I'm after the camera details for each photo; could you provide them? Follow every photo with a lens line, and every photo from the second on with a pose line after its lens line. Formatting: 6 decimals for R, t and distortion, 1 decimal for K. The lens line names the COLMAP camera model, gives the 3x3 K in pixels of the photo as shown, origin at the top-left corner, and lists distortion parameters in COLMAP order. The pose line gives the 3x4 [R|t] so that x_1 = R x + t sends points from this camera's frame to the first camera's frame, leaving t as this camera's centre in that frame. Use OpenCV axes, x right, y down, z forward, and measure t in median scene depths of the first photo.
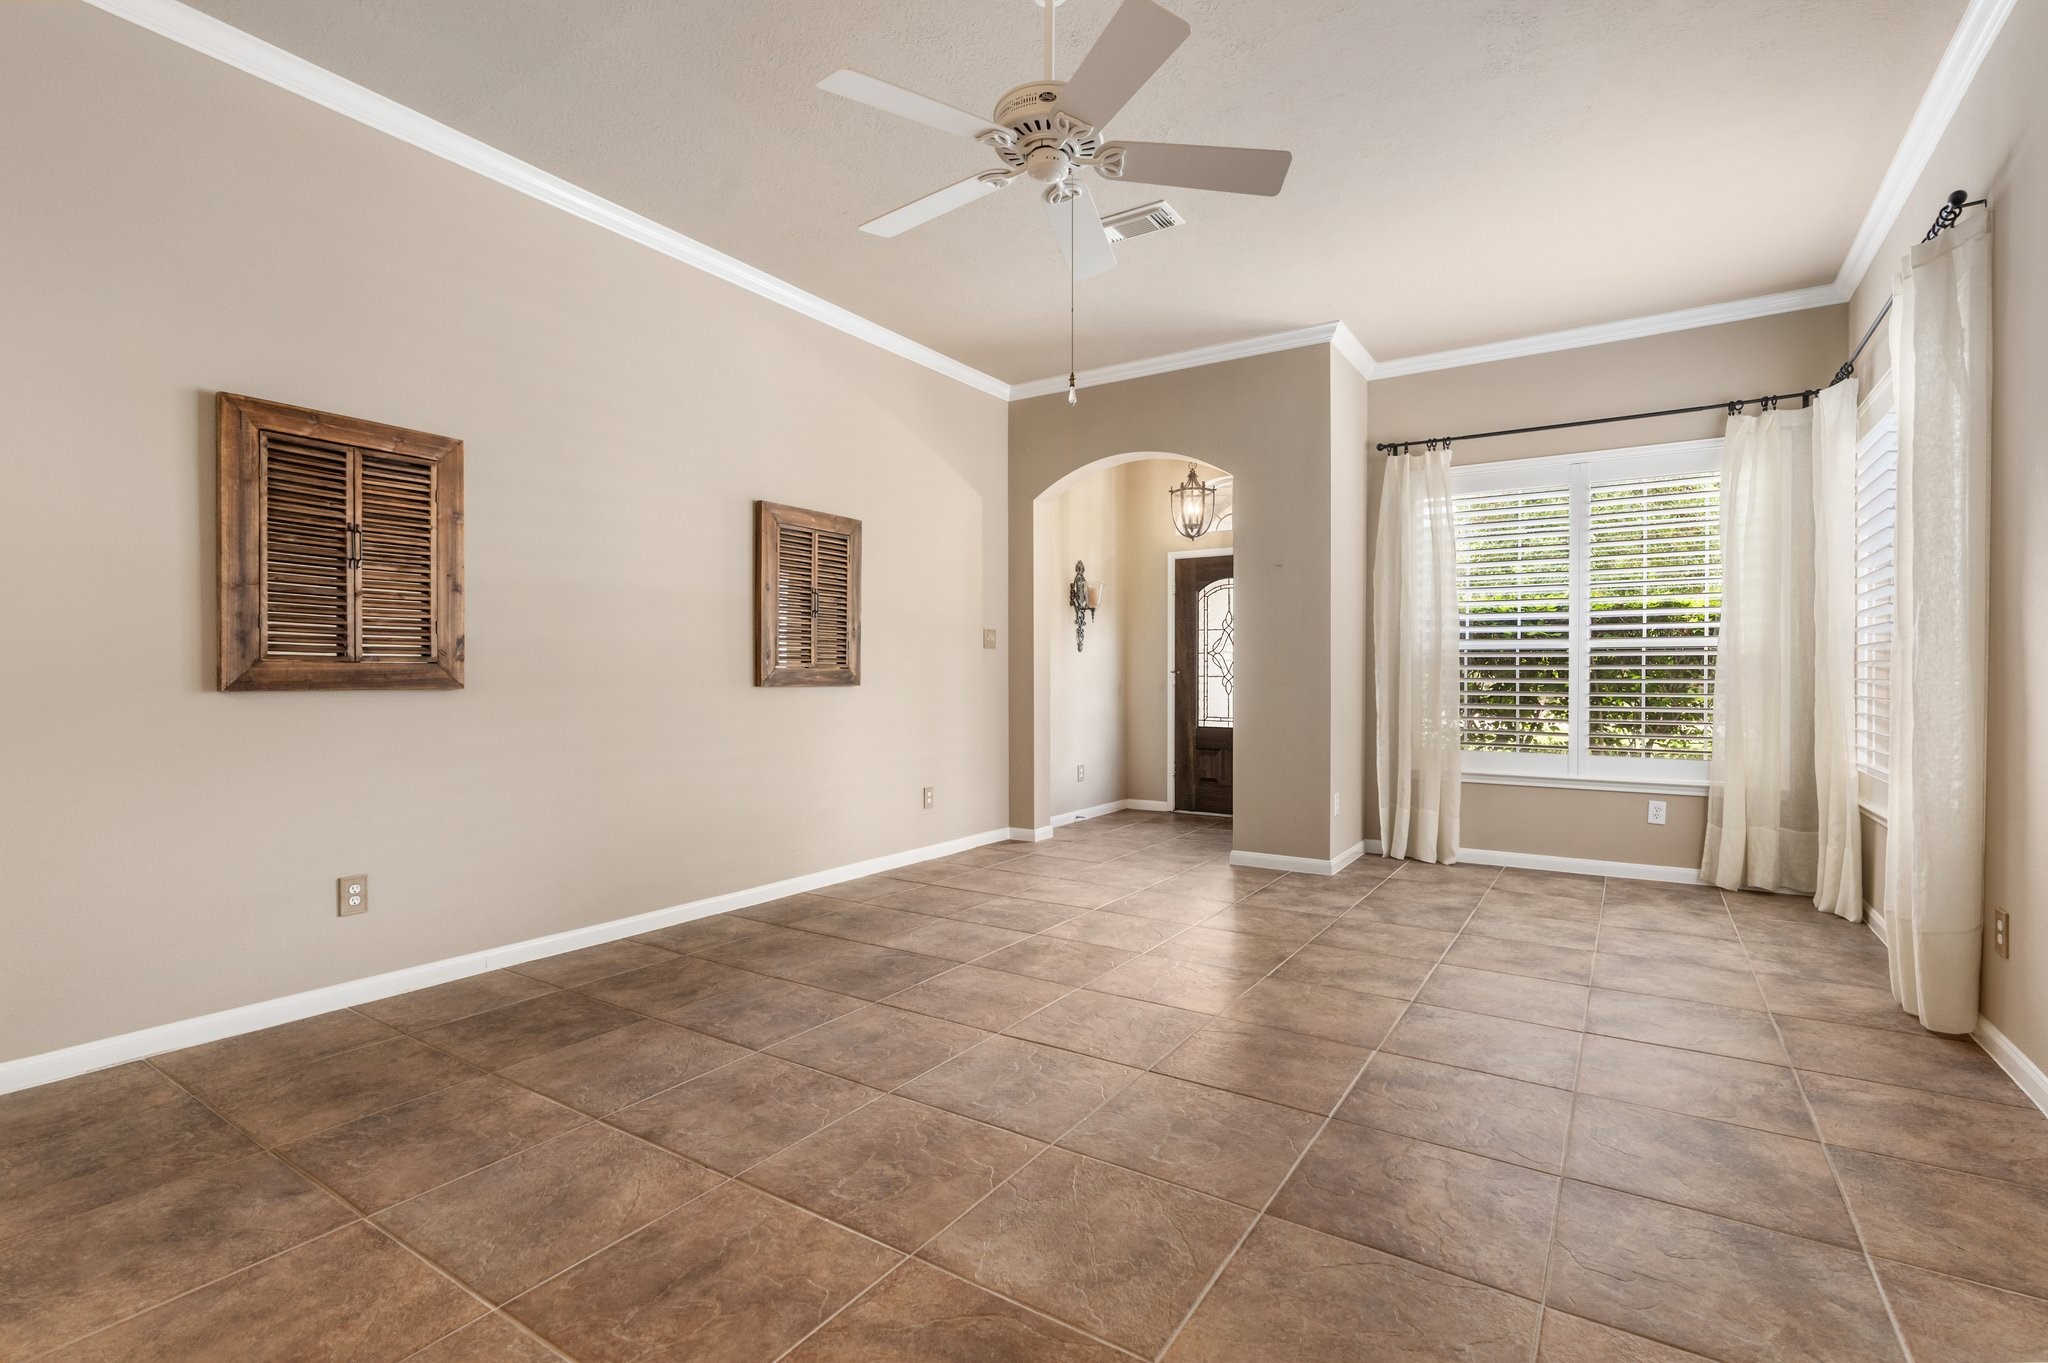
lens RADIAL K [[925.4, 0, 1026.7], [0, 925.4, 676.4], [0, 0, 1]] dist [-0.026692, 0.012265]
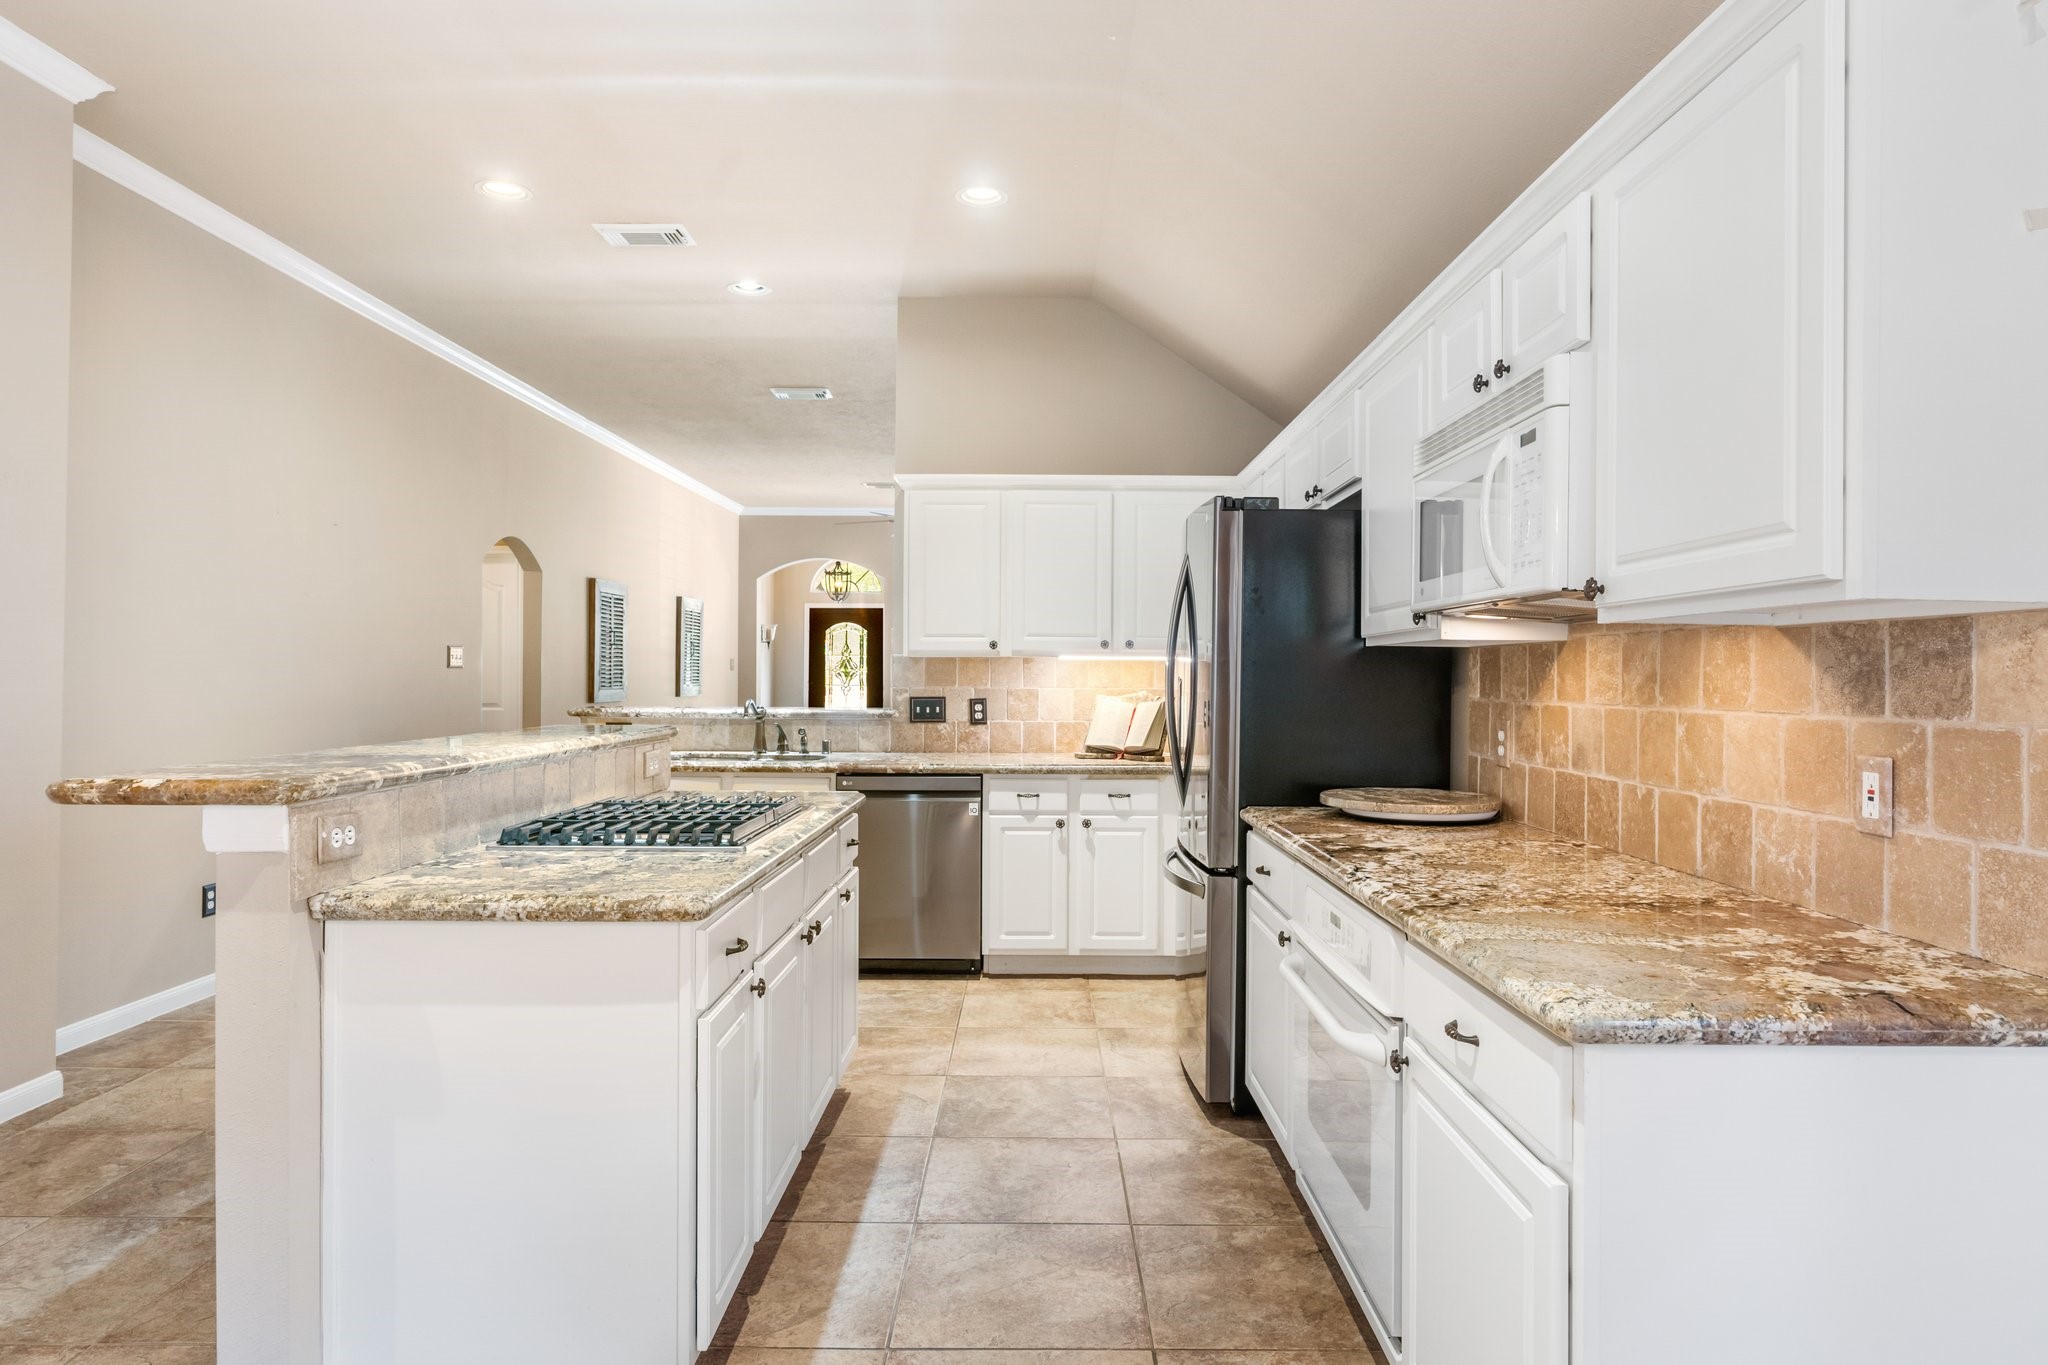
lens RADIAL K [[1149.3, 0, 1023.0], [0, 1149.3, 660.0], [0, 0, 1]] dist [-0.002068, 0.000082]
pose [[0.838940, 0.009257, 0.544146, -1.084007], [-0.006101, 0.999952, -0.007606, -0.055212], [-0.544190, 0.003061, 0.838956, -1.474299]]
